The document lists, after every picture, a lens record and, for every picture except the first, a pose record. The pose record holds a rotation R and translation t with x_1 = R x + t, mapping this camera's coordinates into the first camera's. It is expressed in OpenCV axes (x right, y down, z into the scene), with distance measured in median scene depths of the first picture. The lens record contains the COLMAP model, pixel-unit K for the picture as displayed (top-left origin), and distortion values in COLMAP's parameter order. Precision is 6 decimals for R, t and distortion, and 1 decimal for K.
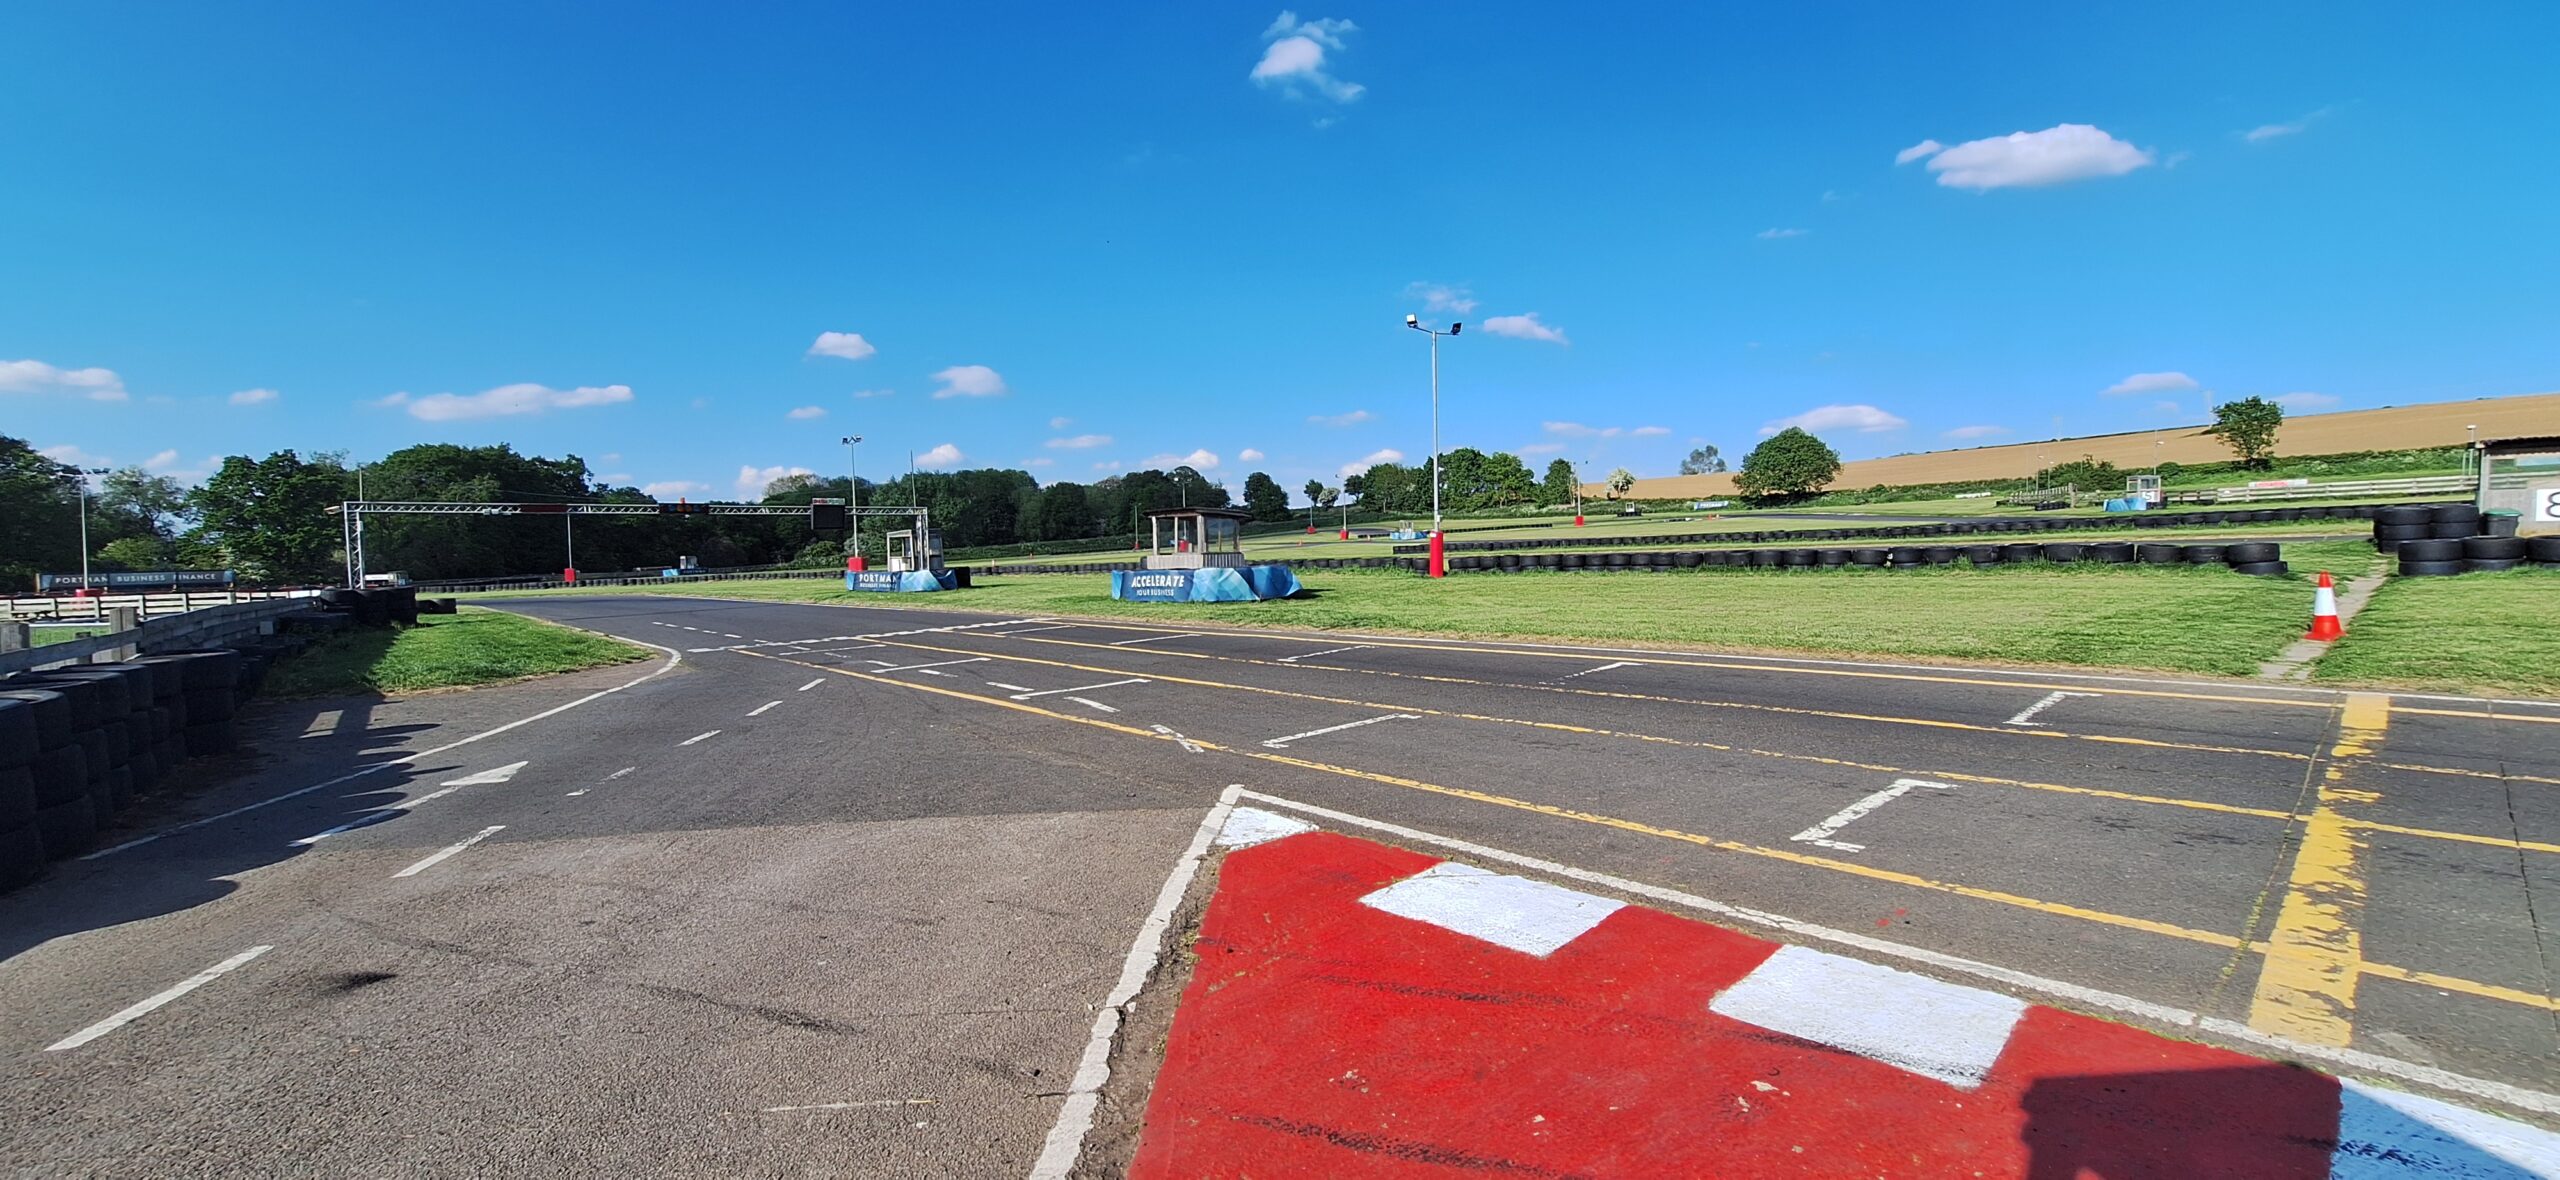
lens RADIAL K [[1022.6, 0, 1280.7], [0, 1022.6, 597.0], [0, 0, 1]] dist [-0.003759, 0.001061]
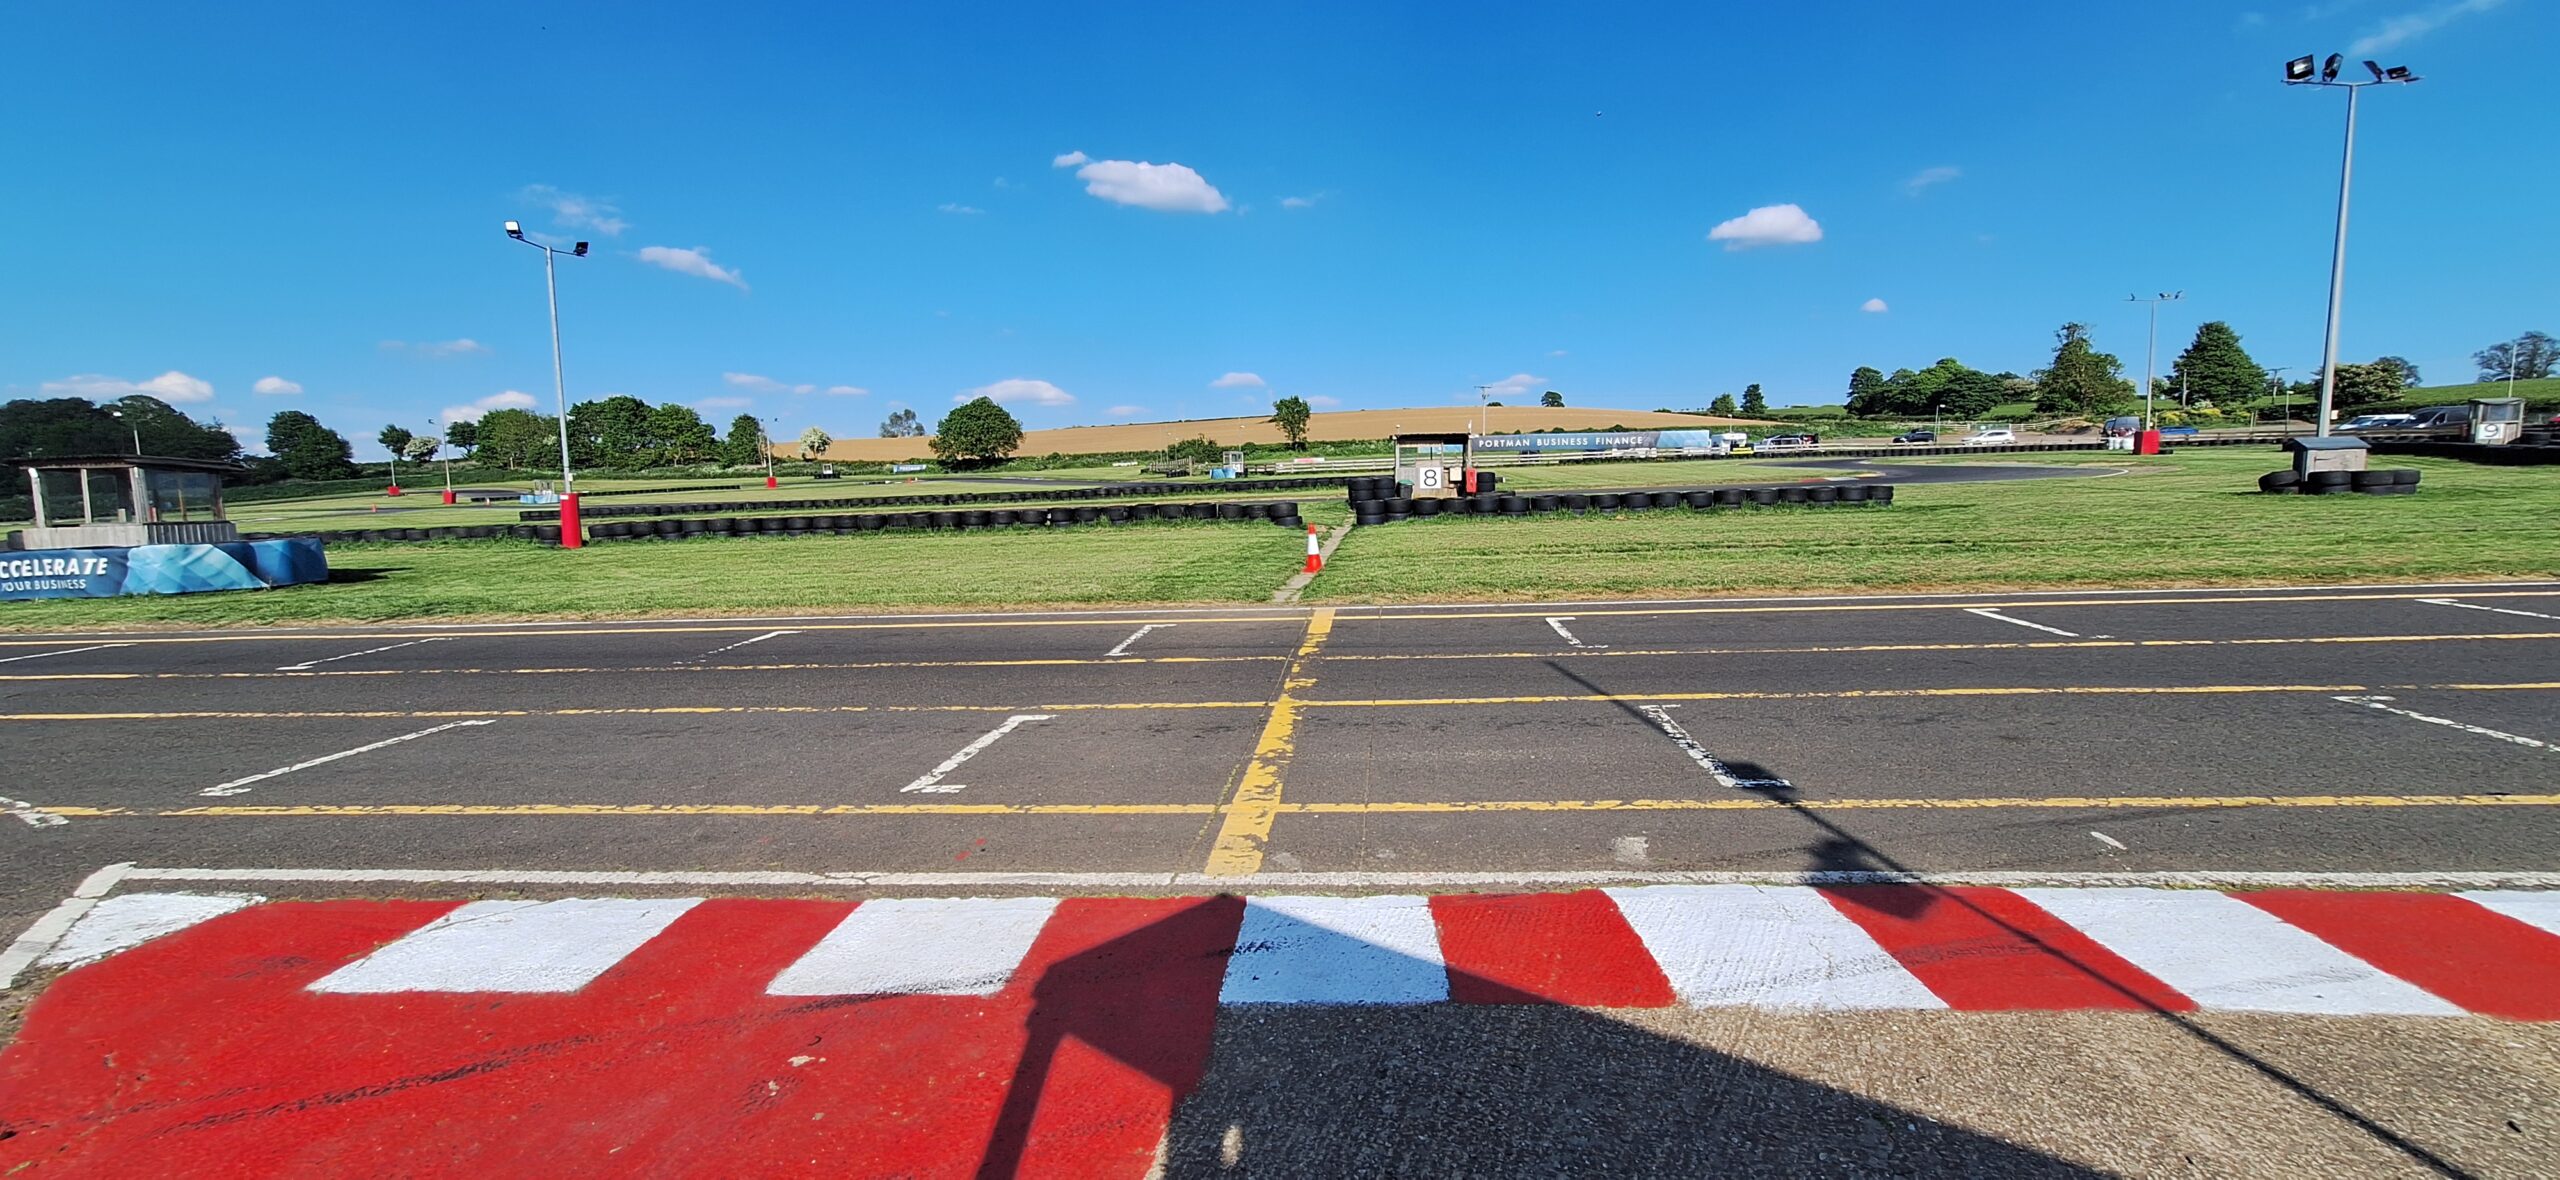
lens RADIAL K [[1022.6, 0, 1282.0], [0, 1022.6, 592.7], [0, 0, 1]] dist [-0.003759, 0.001061]
pose [[0.737095, -0.061462, 0.672988, 0.032925], [0.040058, 0.998078, 0.047278, 0.001775], [-0.674600, -0.007890, 0.738141, -0.003351]]
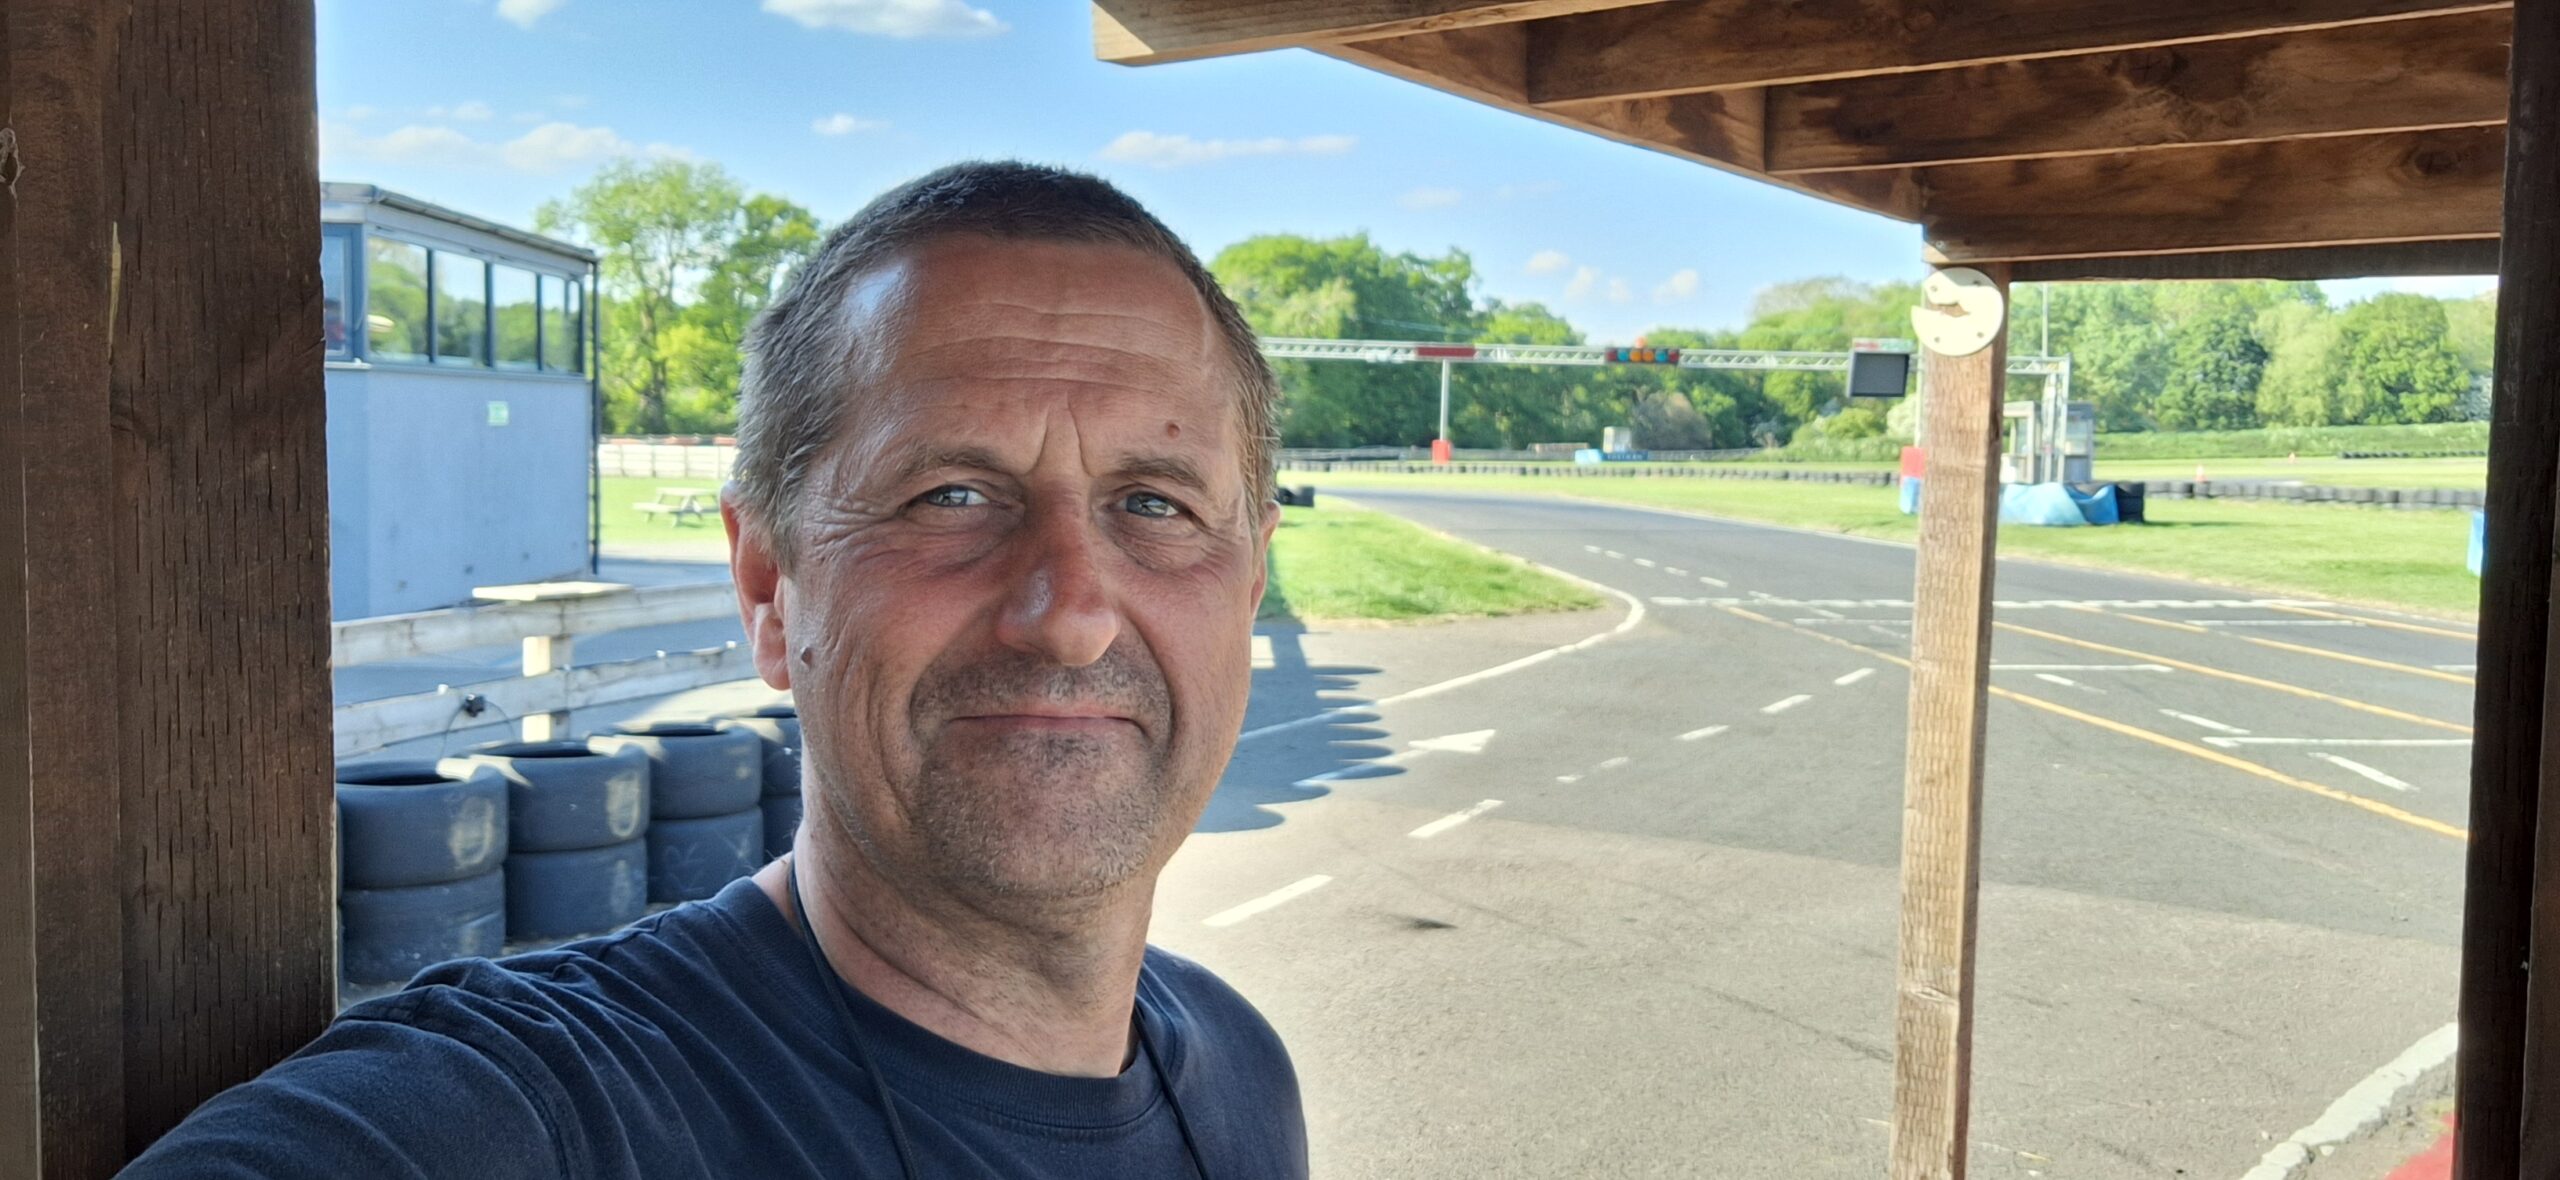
lens RADIAL K [[2125.3, 0, 1305.5], [0, 2125.3, 571.1], [0, 0, 1]] dist [0.077408, -0.047686]
pose [[0.783537, 0.084764, -0.615536, 0.044209], [-0.073973, 0.996331, 0.043041, -0.005025], [0.616926, 0.011809, 0.786932, -0.149035]]
